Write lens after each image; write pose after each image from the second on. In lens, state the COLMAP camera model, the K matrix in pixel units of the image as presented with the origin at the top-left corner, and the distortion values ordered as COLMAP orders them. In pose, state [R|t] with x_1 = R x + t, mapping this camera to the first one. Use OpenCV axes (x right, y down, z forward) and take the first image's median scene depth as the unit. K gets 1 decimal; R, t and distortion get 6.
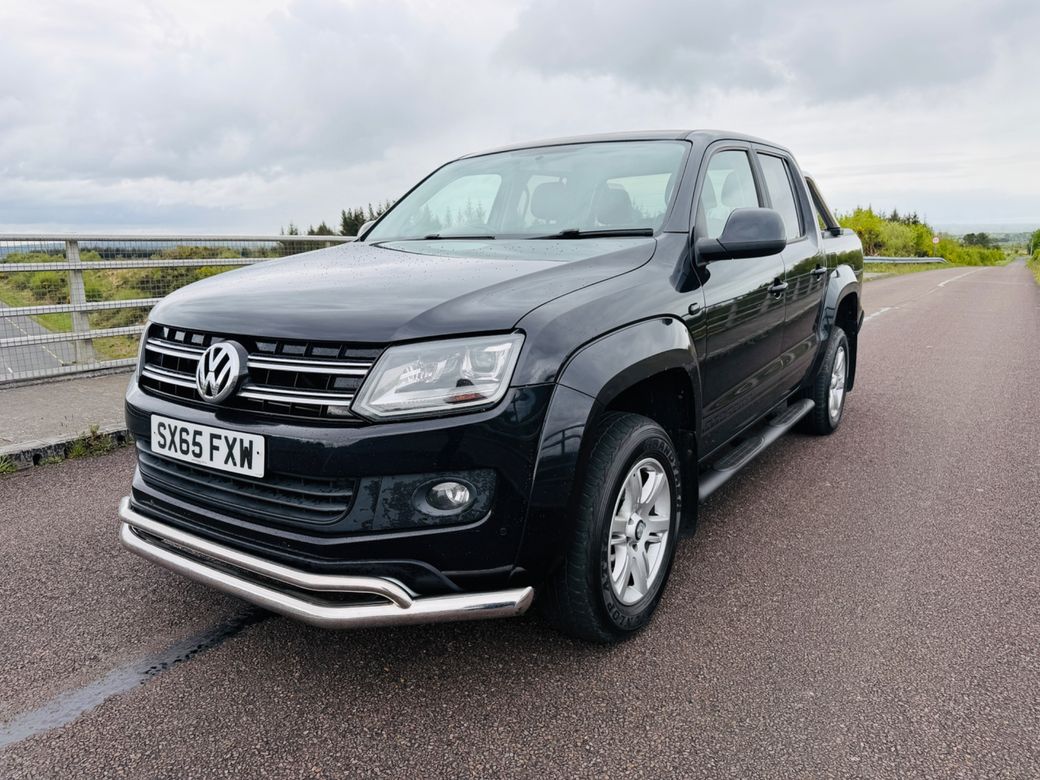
lens RADIAL K [[728.4, 0, 520.0], [0, 728.4, 390.0], [0, 0, 1]] dist [0.005481, 0.000108]
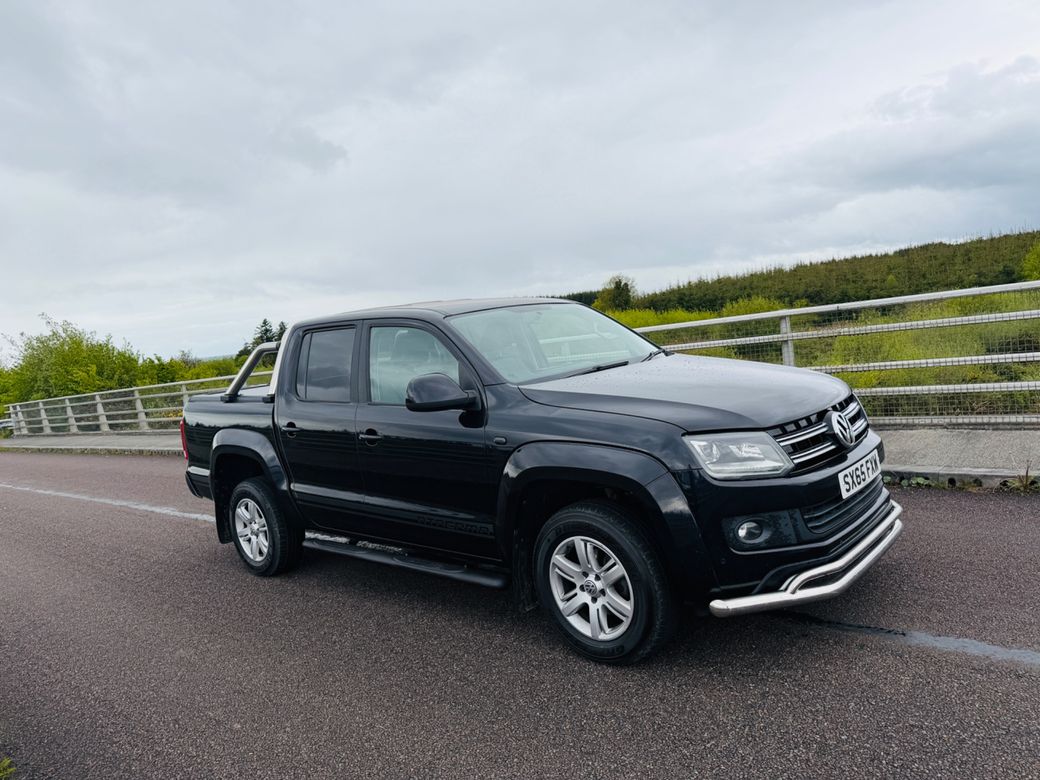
lens RADIAL K [[751.0, 0, 525.3], [0, 751.0, 391.7], [0, 0, 1]] dist [0.061531, -0.087703]
pose [[0.154741, -0.096275, 0.983253, -2.185169], [0.316286, 0.947688, 0.043016, -0.403827], [-0.935958, 0.304333, 0.177097, 1.346000]]
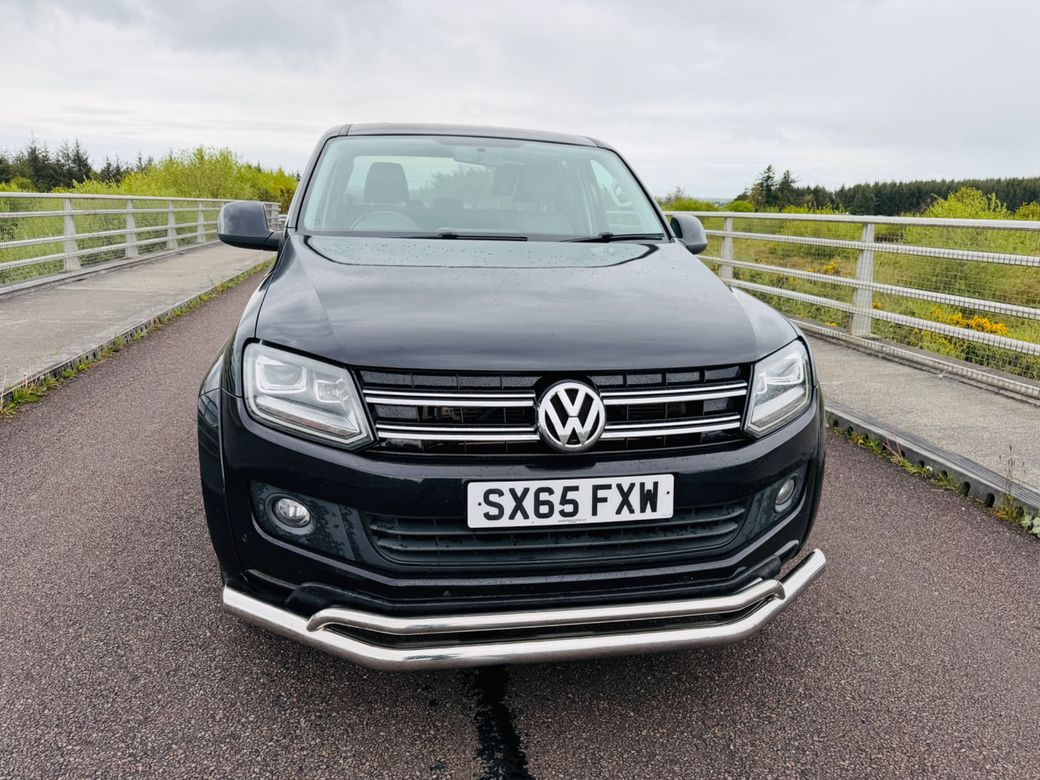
lens RADIAL K [[733.6, 0, 520.0], [0, 733.6, 390.0], [0, 0, 1]] dist [0.118889, -0.163283]
pose [[0.736860, -0.137741, 0.661864, -1.048519], [0.102305, 0.990468, 0.092231, -0.144993], [-0.668259, -0.000249, 0.743928, 0.384900]]
